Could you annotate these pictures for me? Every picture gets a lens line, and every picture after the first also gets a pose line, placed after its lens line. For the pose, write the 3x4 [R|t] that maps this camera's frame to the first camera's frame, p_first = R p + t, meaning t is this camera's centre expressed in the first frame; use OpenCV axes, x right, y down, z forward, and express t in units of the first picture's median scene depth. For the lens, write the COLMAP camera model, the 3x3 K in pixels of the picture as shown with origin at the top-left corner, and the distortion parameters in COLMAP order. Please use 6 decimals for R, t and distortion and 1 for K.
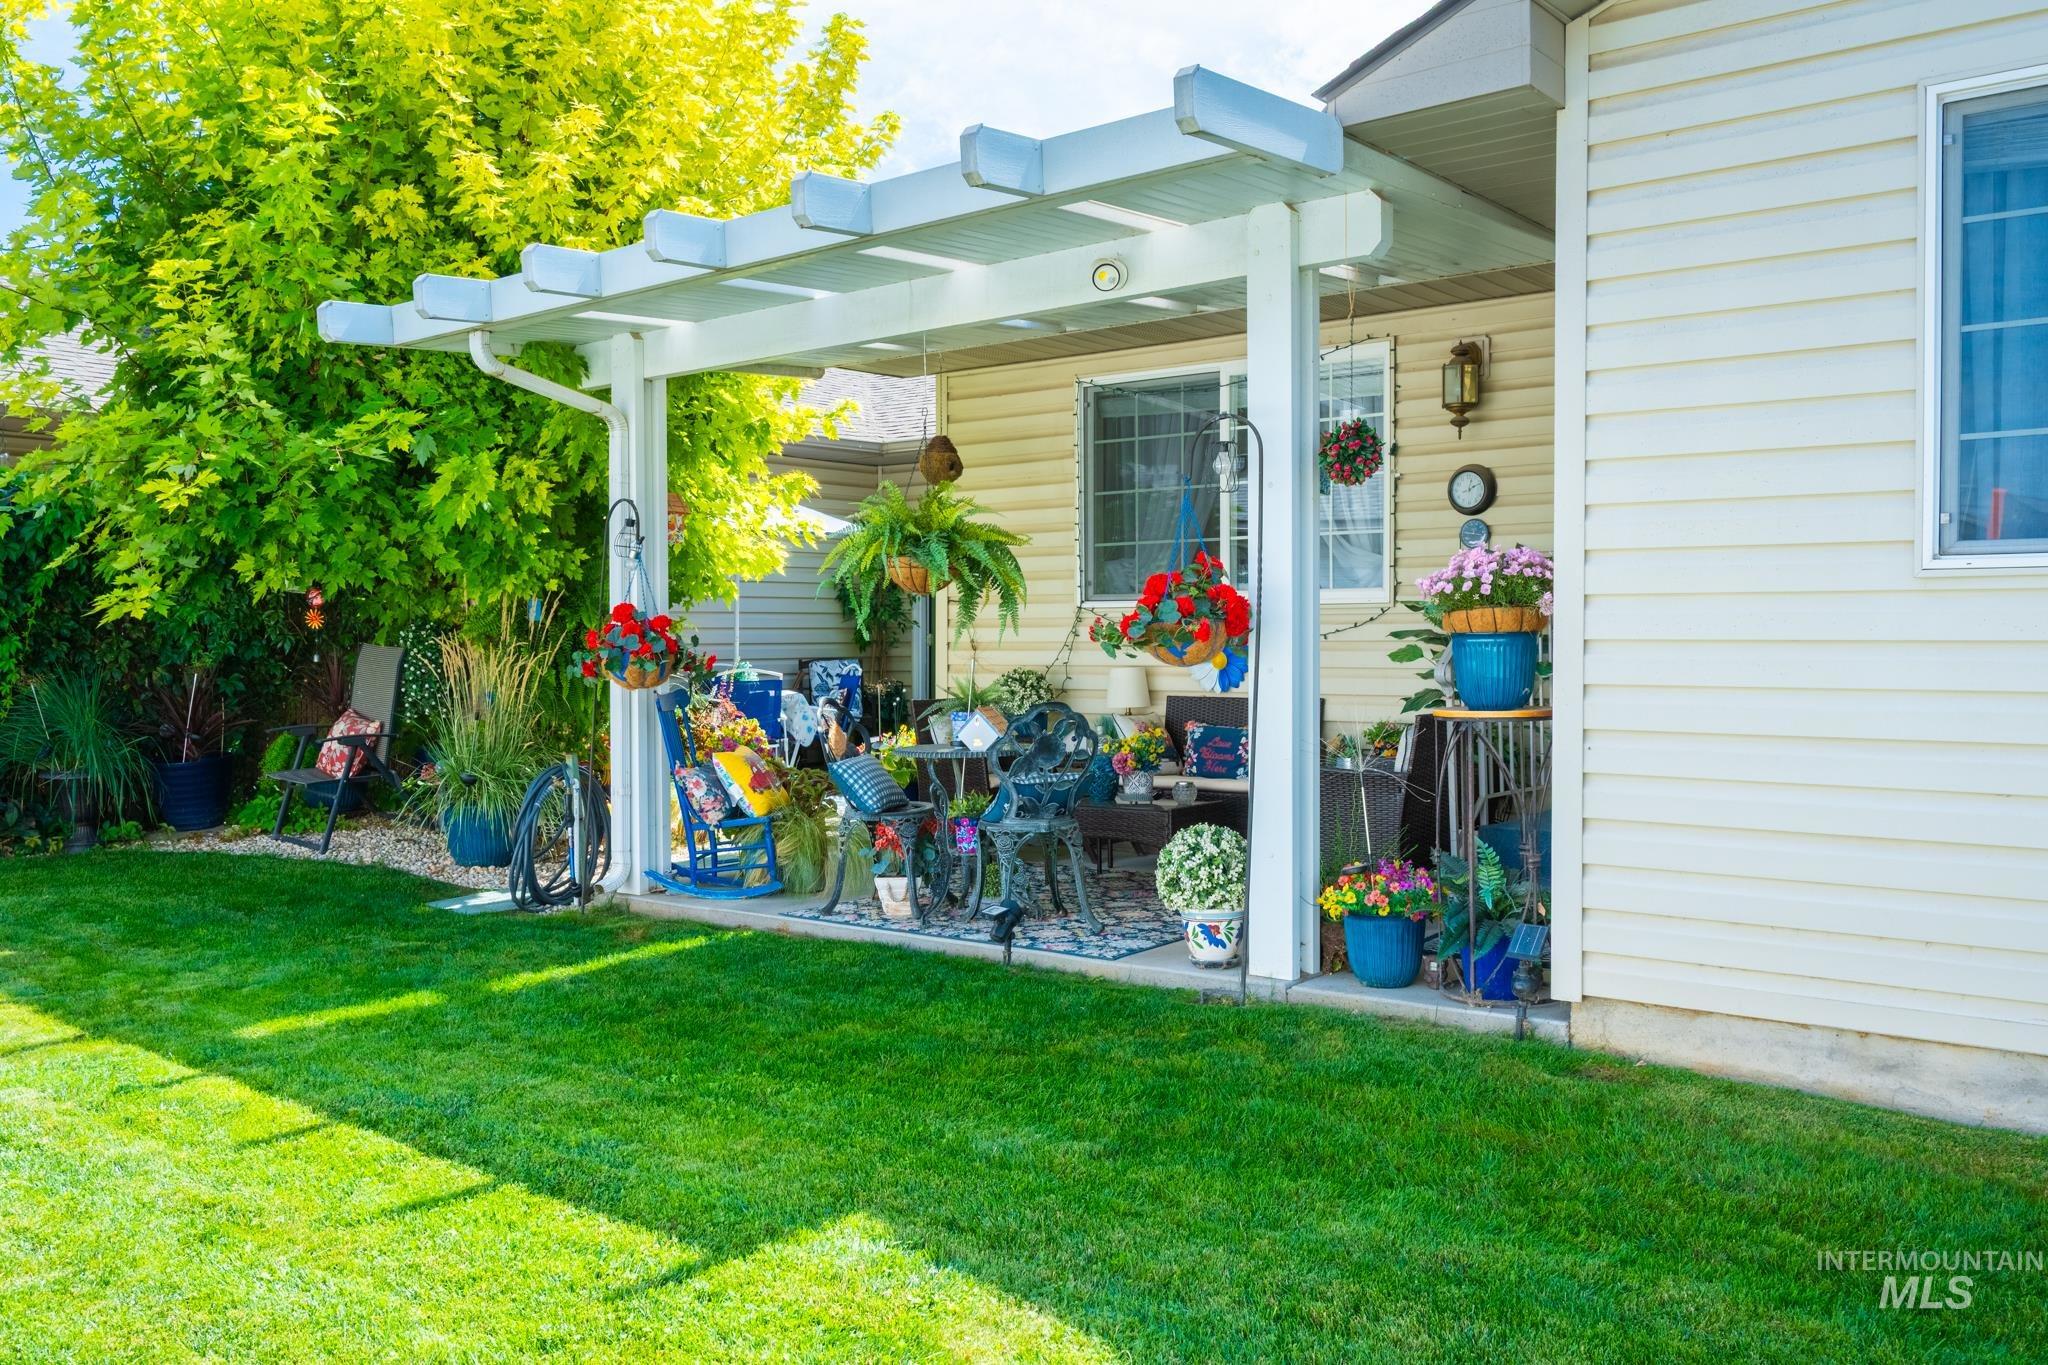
lens RADIAL K [[1705.4, 0, 1019.0], [0, 1705.4, 679.7], [0, 0, 1]] dist [-0.010026, 0.002500]
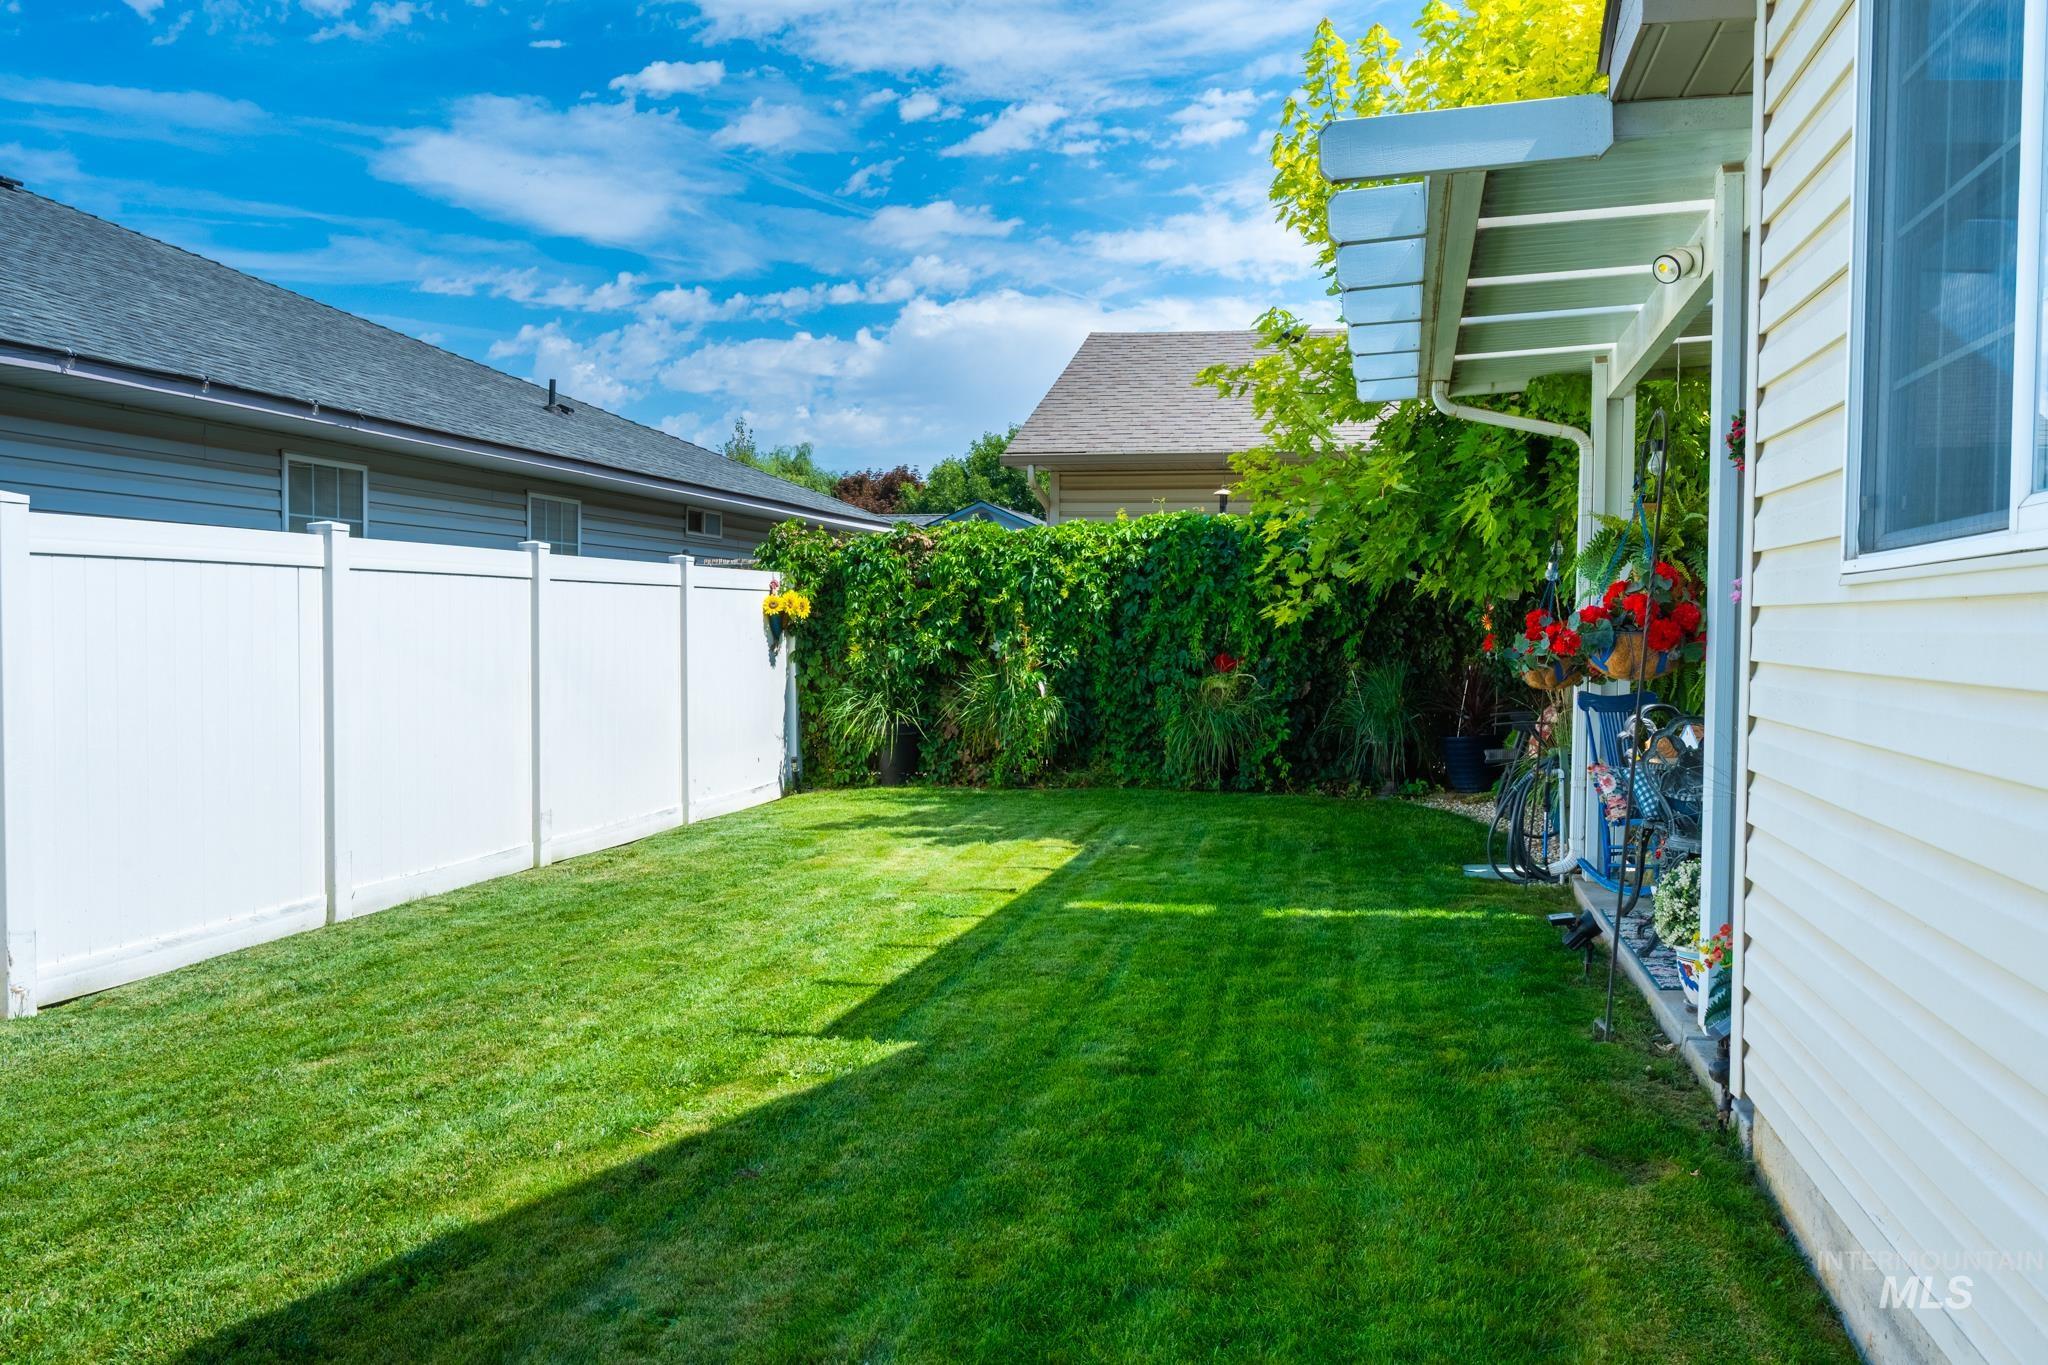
lens RADIAL K [[1705.4, 0, 1015.1], [0, 1705.4, 682.8], [0, 0, 1]] dist [-0.010026, 0.002500]
pose [[0.441834, 0.034657, -0.896427, 0.571316], [-0.029765, 0.999270, 0.023962, -0.013408], [0.896603, 0.016095, 0.442543, 0.198072]]
